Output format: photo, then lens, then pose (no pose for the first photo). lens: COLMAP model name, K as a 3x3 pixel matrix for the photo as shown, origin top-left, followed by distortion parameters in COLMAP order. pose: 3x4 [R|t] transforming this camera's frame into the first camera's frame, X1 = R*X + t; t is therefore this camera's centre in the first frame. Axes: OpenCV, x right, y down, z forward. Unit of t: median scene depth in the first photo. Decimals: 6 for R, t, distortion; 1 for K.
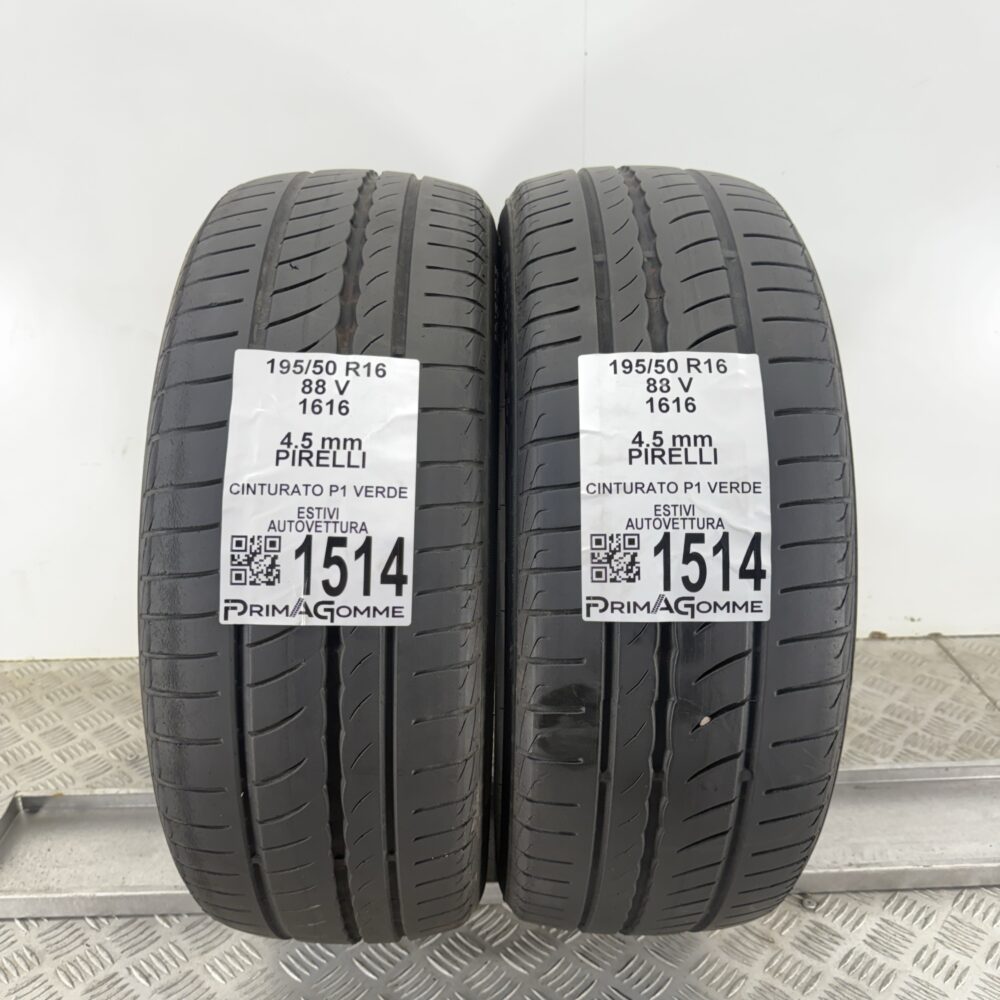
lens RADIAL K [[914.1, 0, 500.0], [0, 914.1, 500.0], [0, 0, 1]] dist [0.110279, -0.252556]
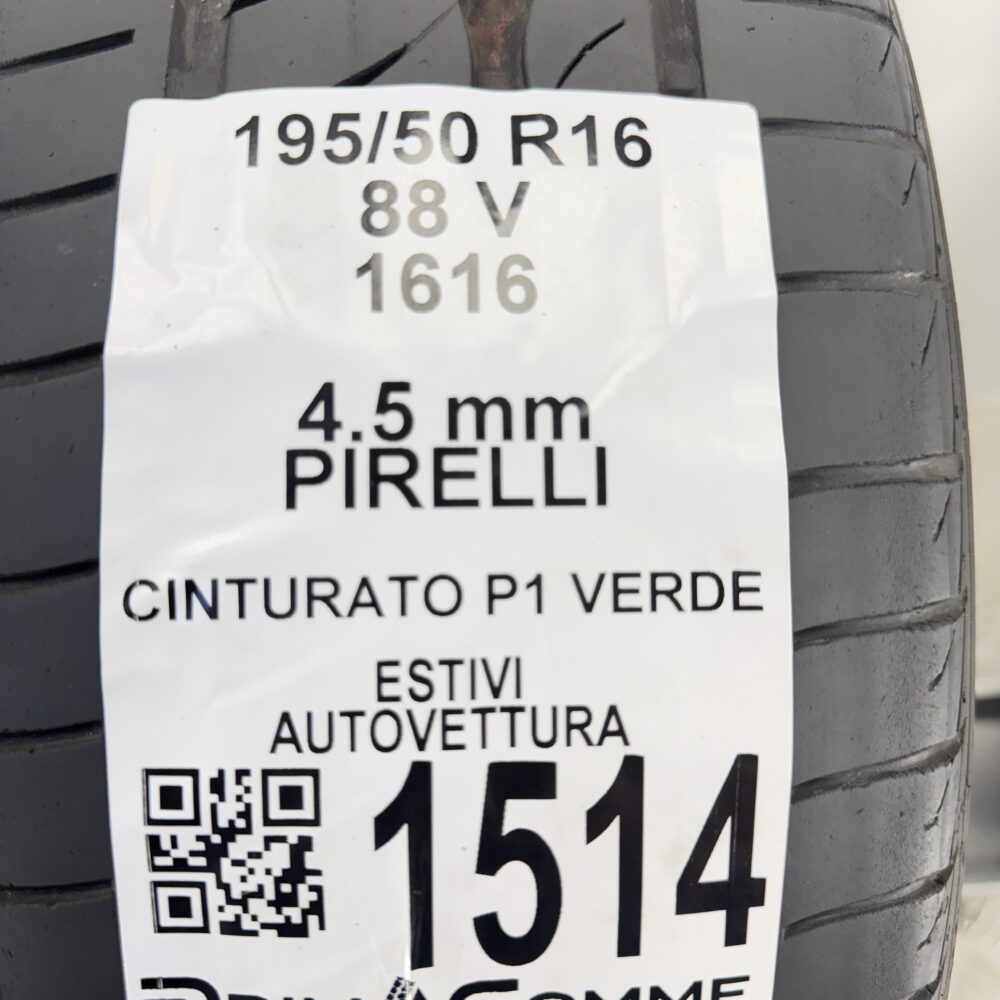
lens RADIAL K [[914.1, 0, 500.0], [0, 914.1, 500.0], [0, 0, 1]] dist [0.110279, -0.252556]
pose [[0.999538, -0.025859, -0.015998, -0.175616], [0.027905, 0.989074, 0.144753, -0.077636], [0.012080, -0.145132, 0.989339, 0.729576]]
